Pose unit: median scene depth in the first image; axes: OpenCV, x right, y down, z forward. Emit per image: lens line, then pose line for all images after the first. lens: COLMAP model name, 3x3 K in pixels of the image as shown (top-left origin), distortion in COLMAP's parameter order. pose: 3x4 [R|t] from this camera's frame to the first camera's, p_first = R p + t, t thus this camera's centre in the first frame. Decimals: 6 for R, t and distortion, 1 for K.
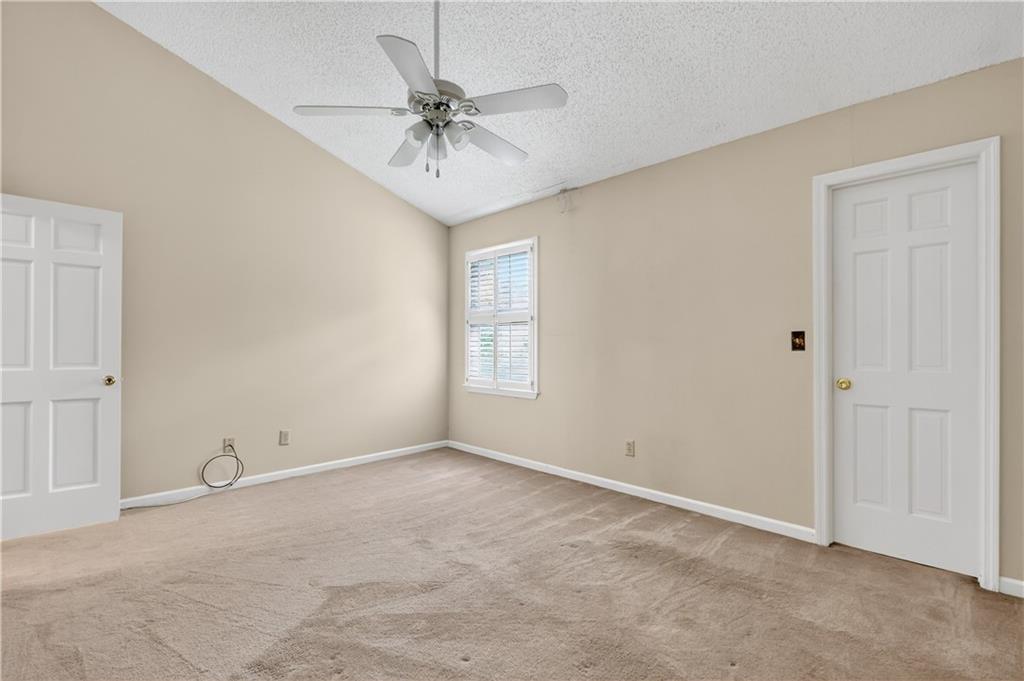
lens RADIAL K [[475.4, 0, 505.4], [0, 475.4, 342.8], [0, 0, 1]] dist [0.001803, -0.000283]
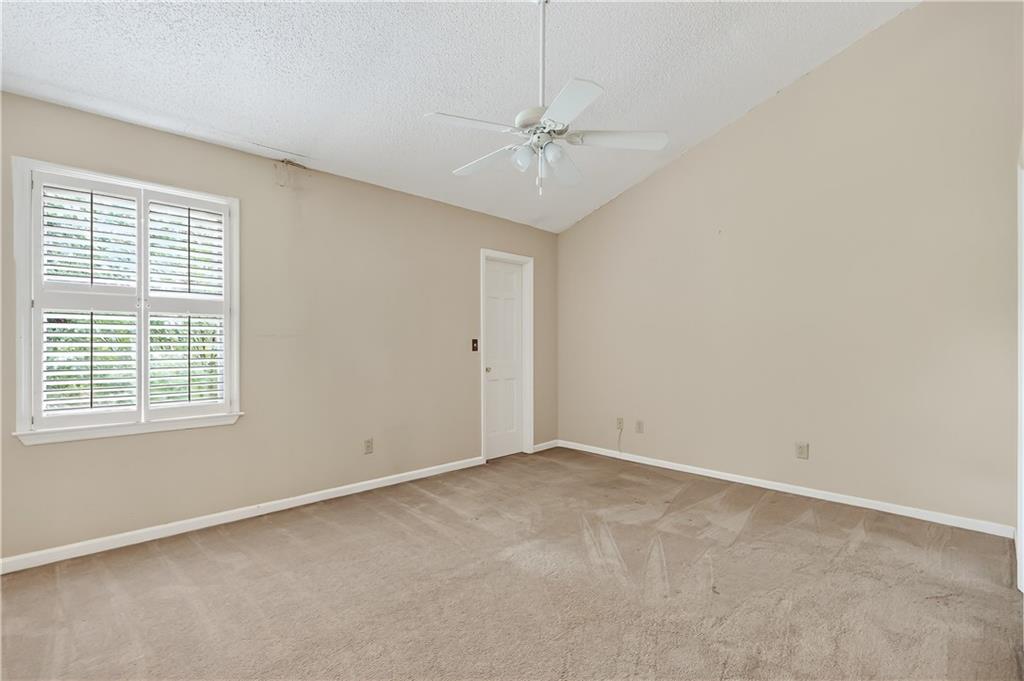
lens RADIAL K [[475.4, 0, 505.4], [0, 475.4, 342.8], [0, 0, 1]] dist [0.001803, -0.000283]
pose [[-0.012131, 0.003269, 0.999921, -0.850150], [-0.008521, 0.999958, -0.003373, -0.006203], [-0.999890, -0.008561, -0.012103, 0.761238]]
